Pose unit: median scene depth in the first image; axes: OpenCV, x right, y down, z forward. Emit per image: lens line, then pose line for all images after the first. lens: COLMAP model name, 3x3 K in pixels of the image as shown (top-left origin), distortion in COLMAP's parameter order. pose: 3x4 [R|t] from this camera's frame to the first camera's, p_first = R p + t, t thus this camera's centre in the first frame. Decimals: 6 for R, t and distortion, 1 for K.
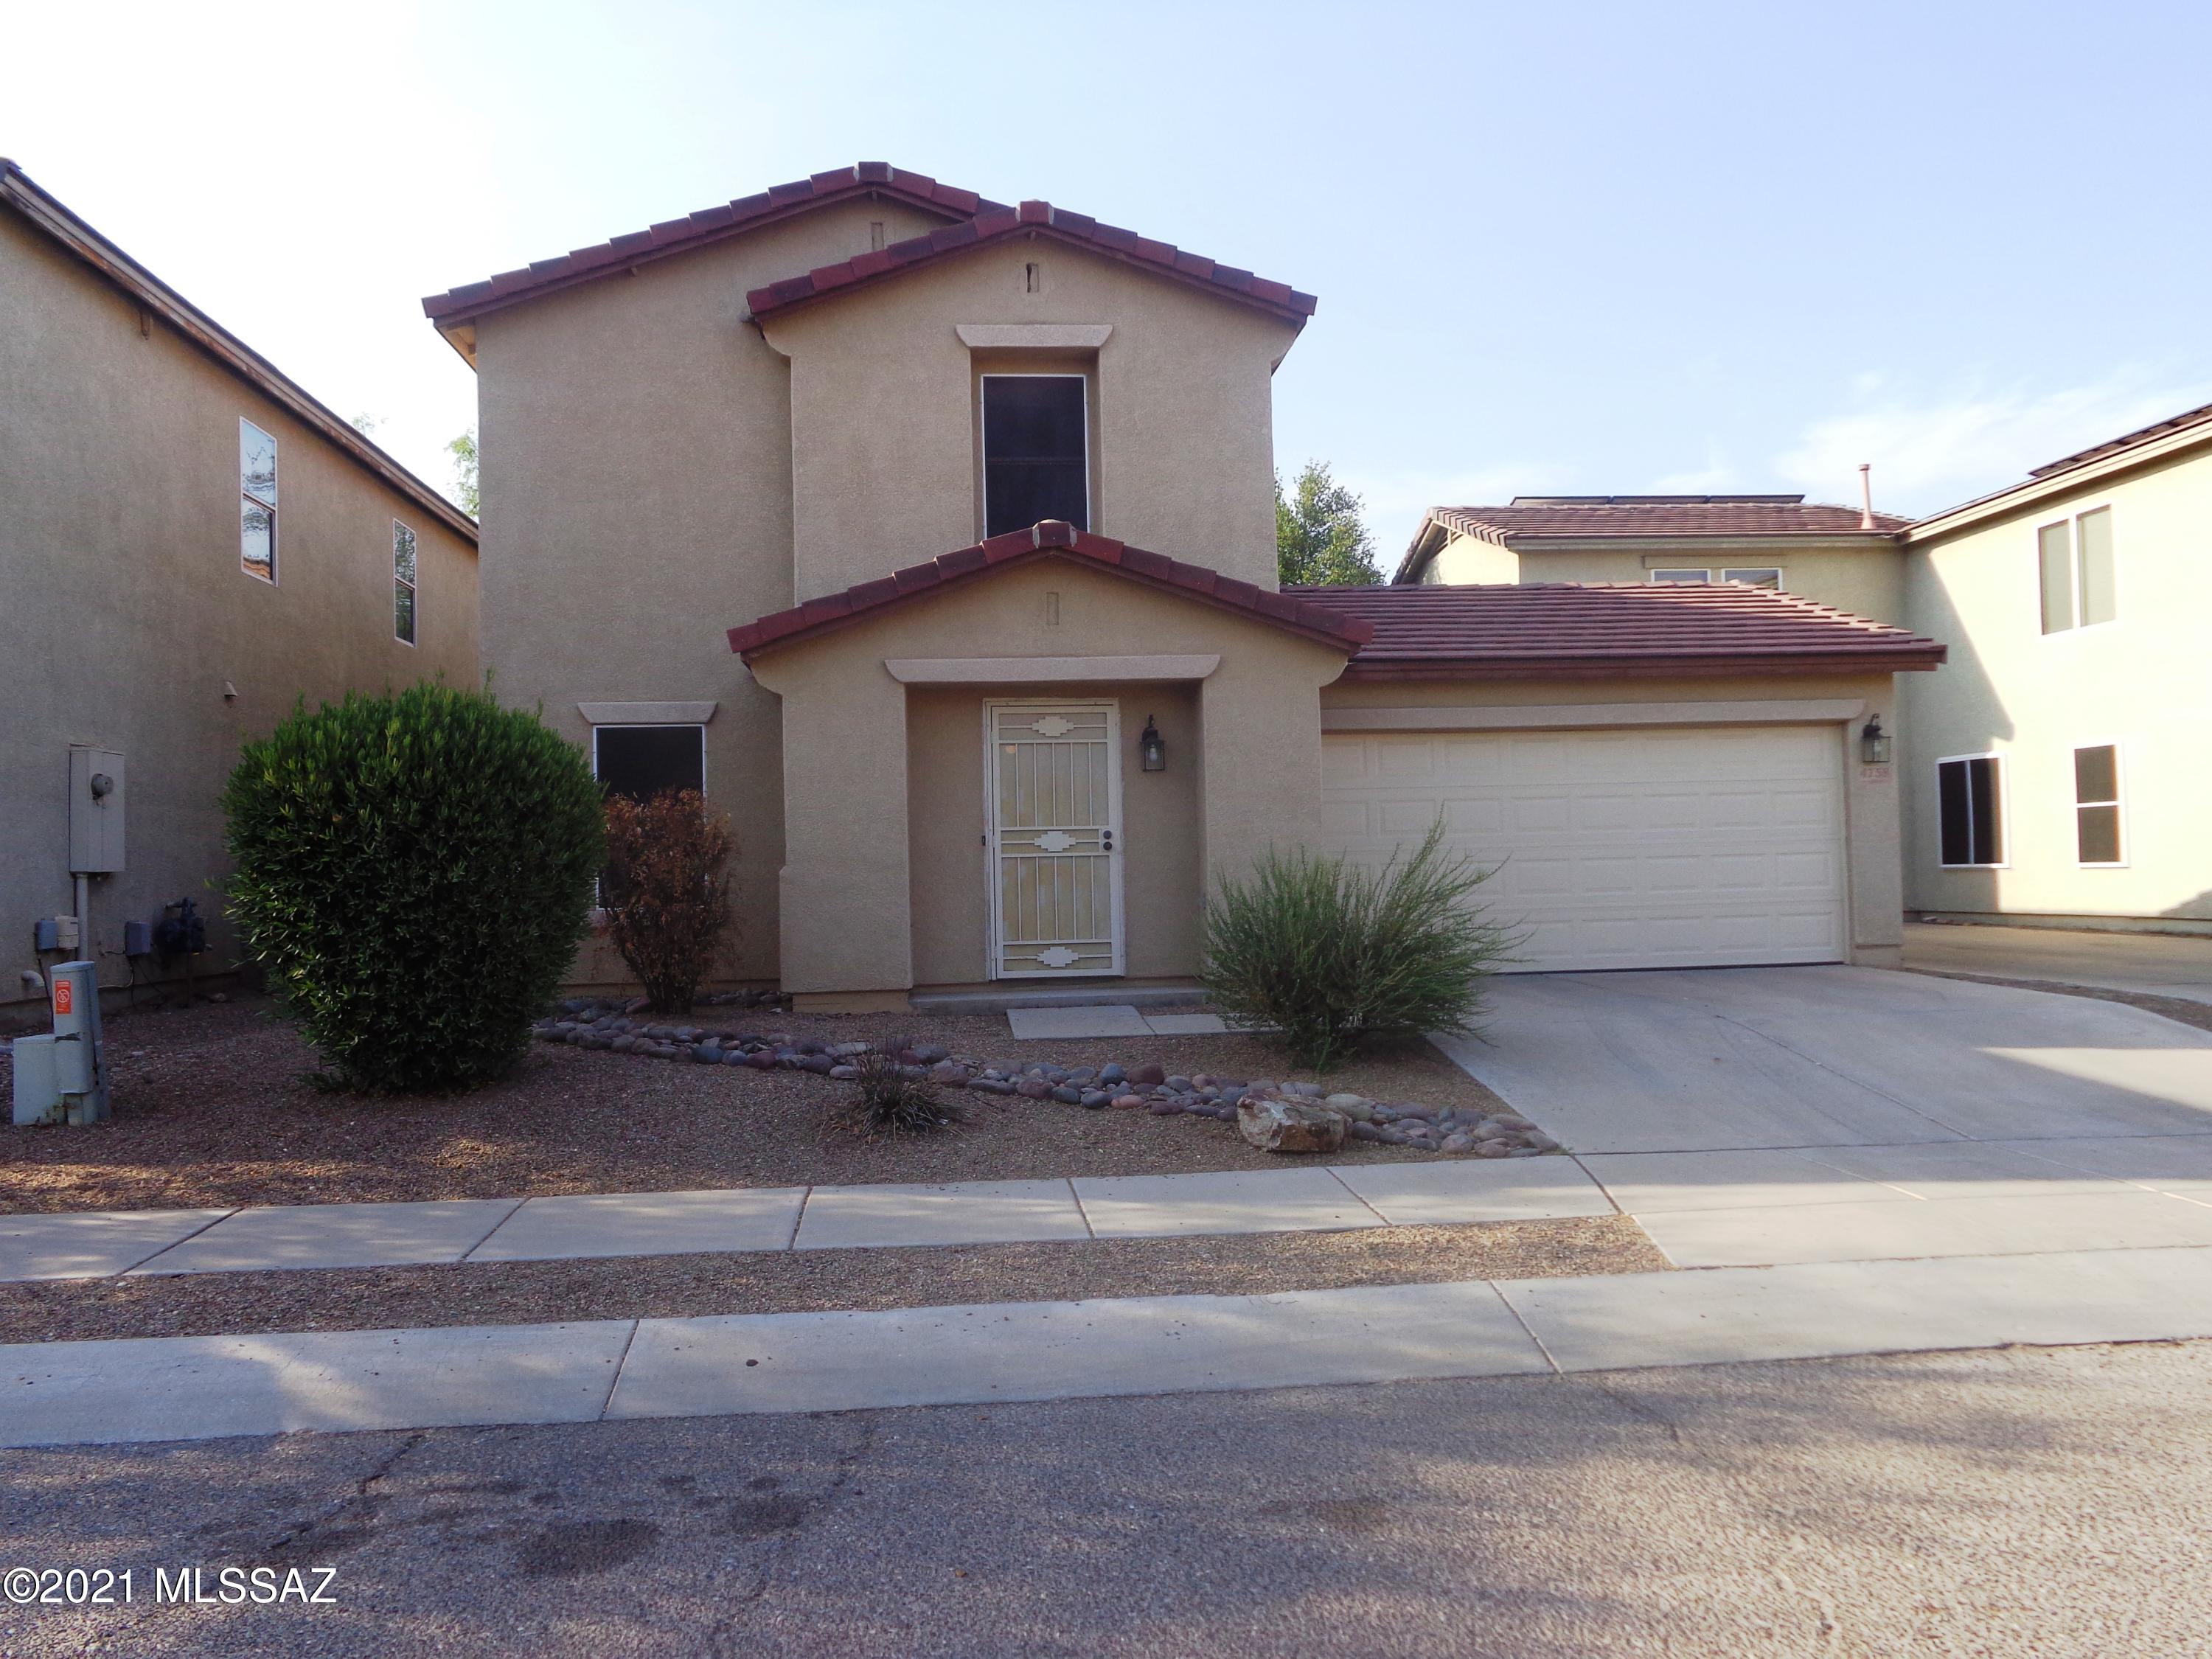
lens RADIAL K [[1674.6, 0, 1106.0], [0, 1674.6, 829.5], [0, 0, 1]] dist [0.000482, 0.008620]
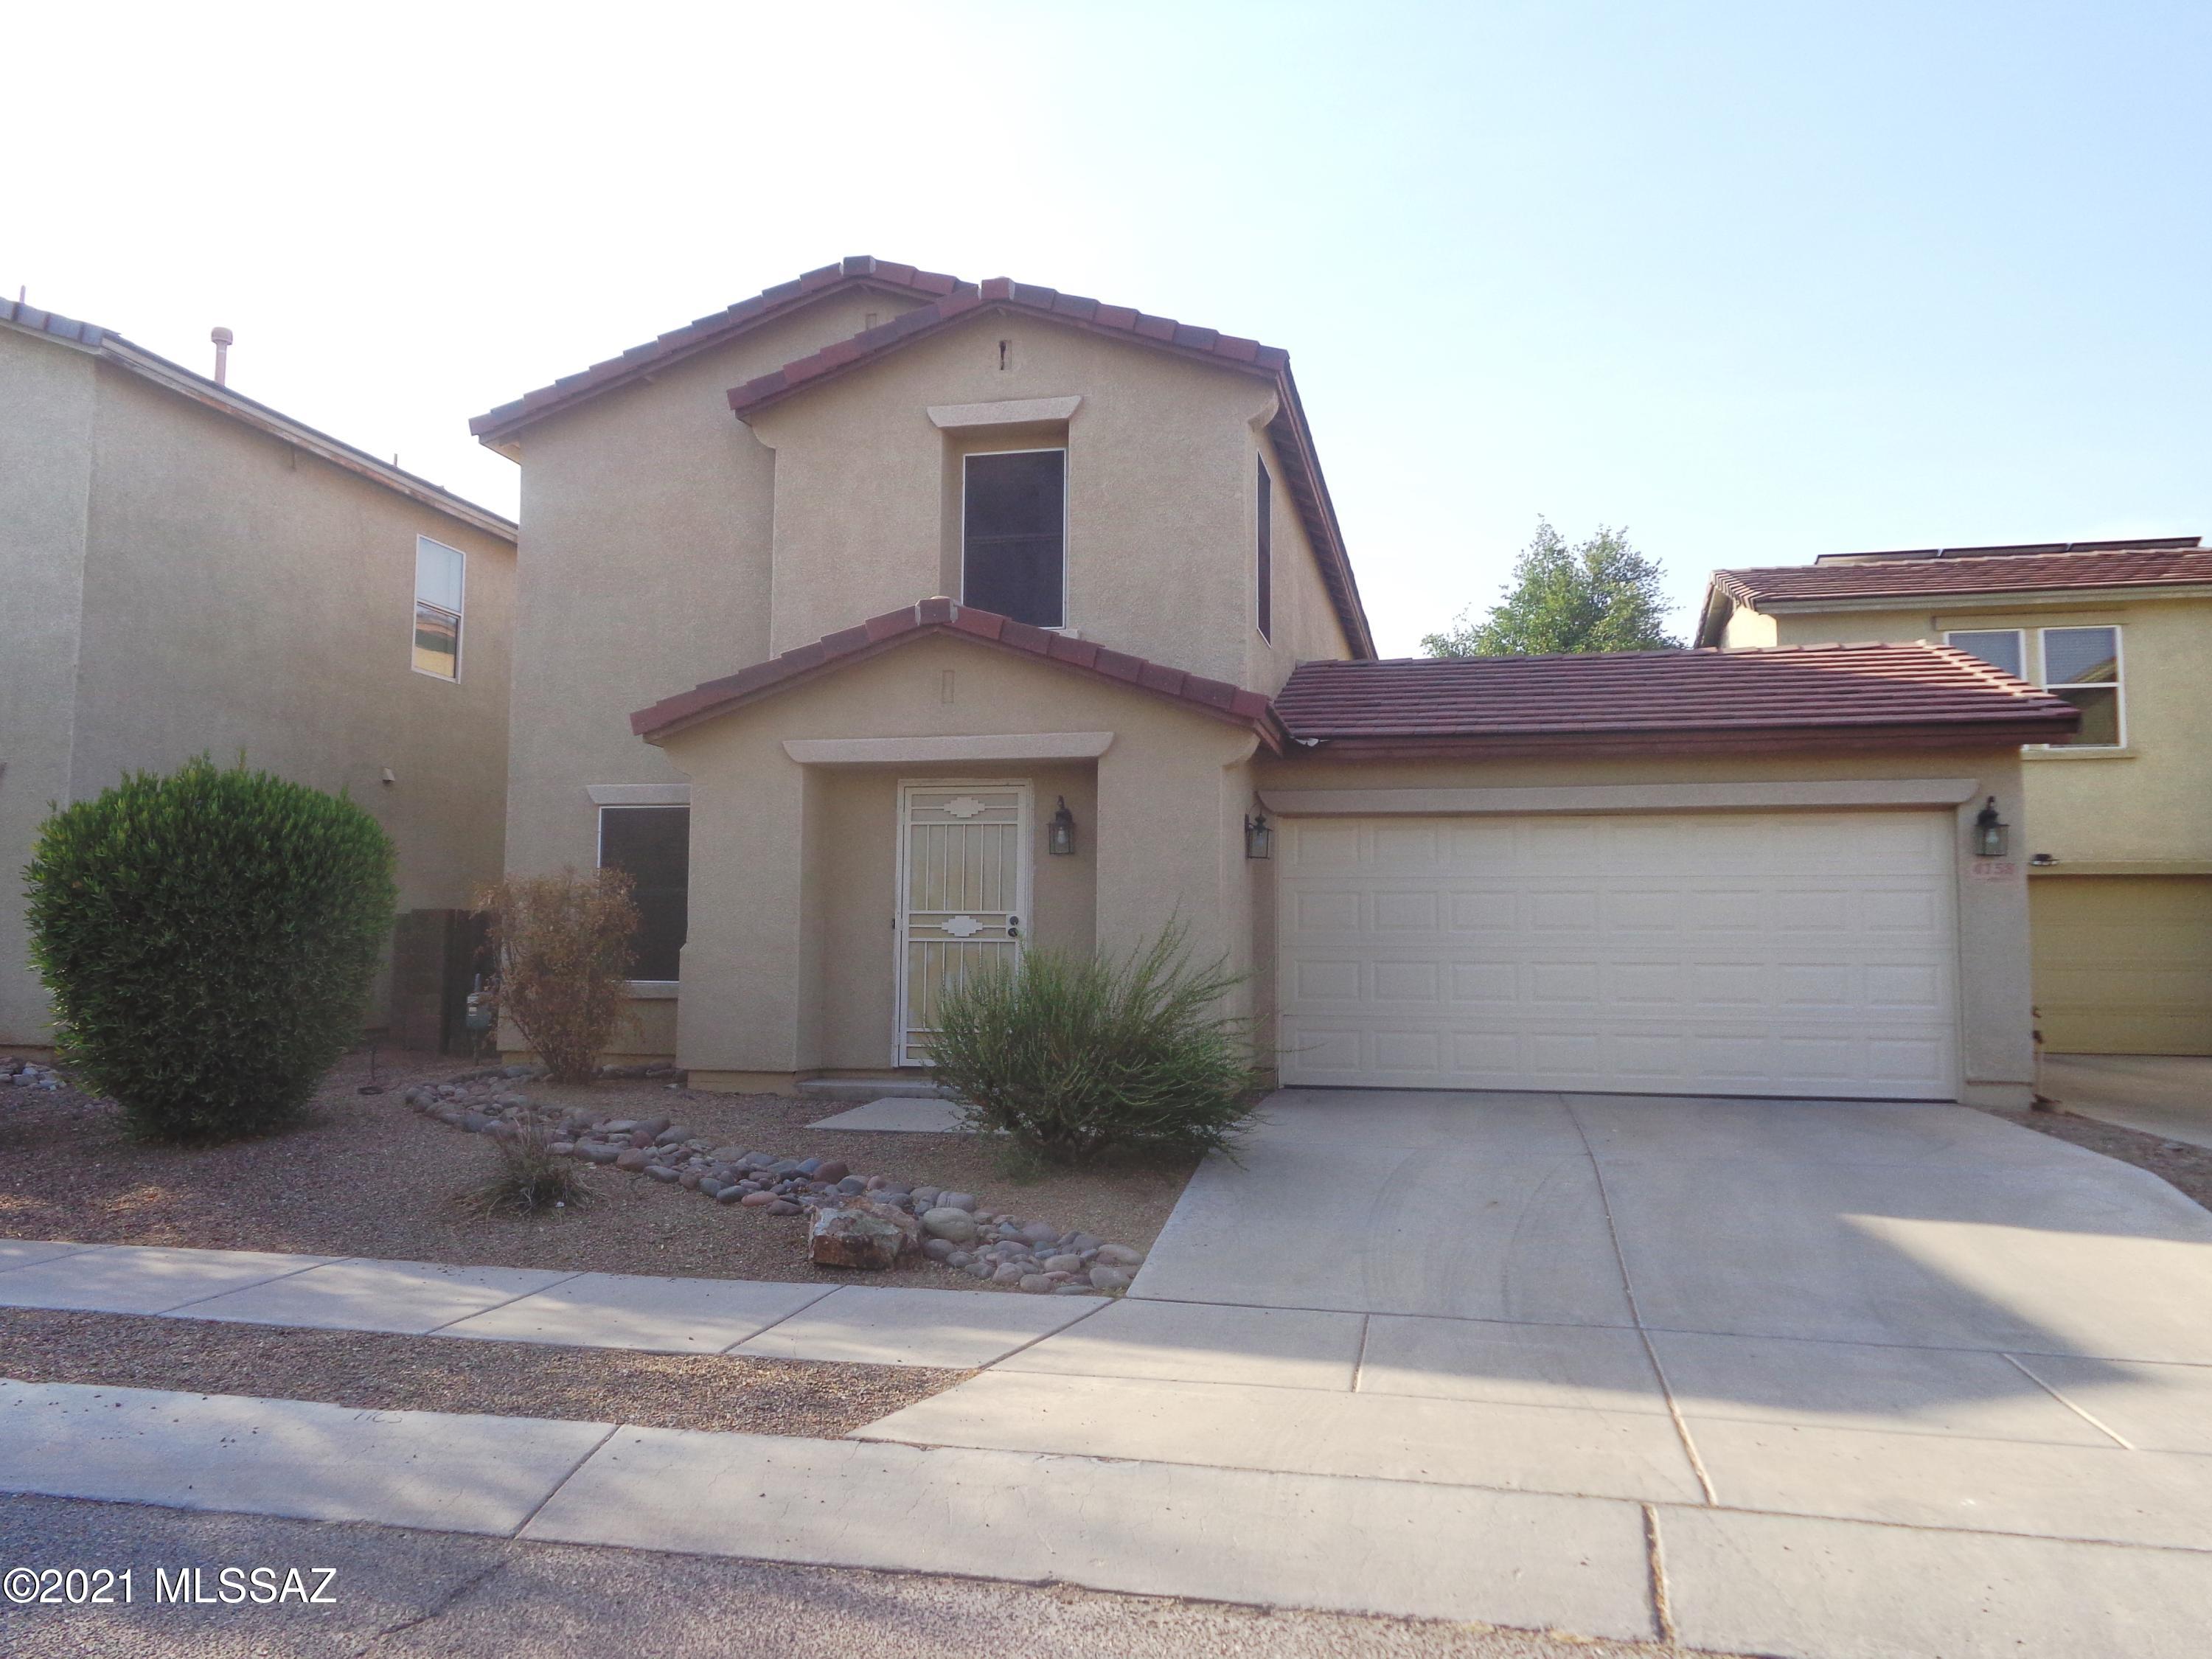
lens RADIAL K [[1674.6, 0, 1106.0], [0, 1674.6, 829.5], [0, 0, 1]] dist [0.000482, 0.008620]
pose [[0.948947, 0.006562, -0.315368, 0.335758], [-0.023339, 0.998504, -0.049450, -0.002724], [0.314572, 0.054285, 0.947680, 0.101994]]
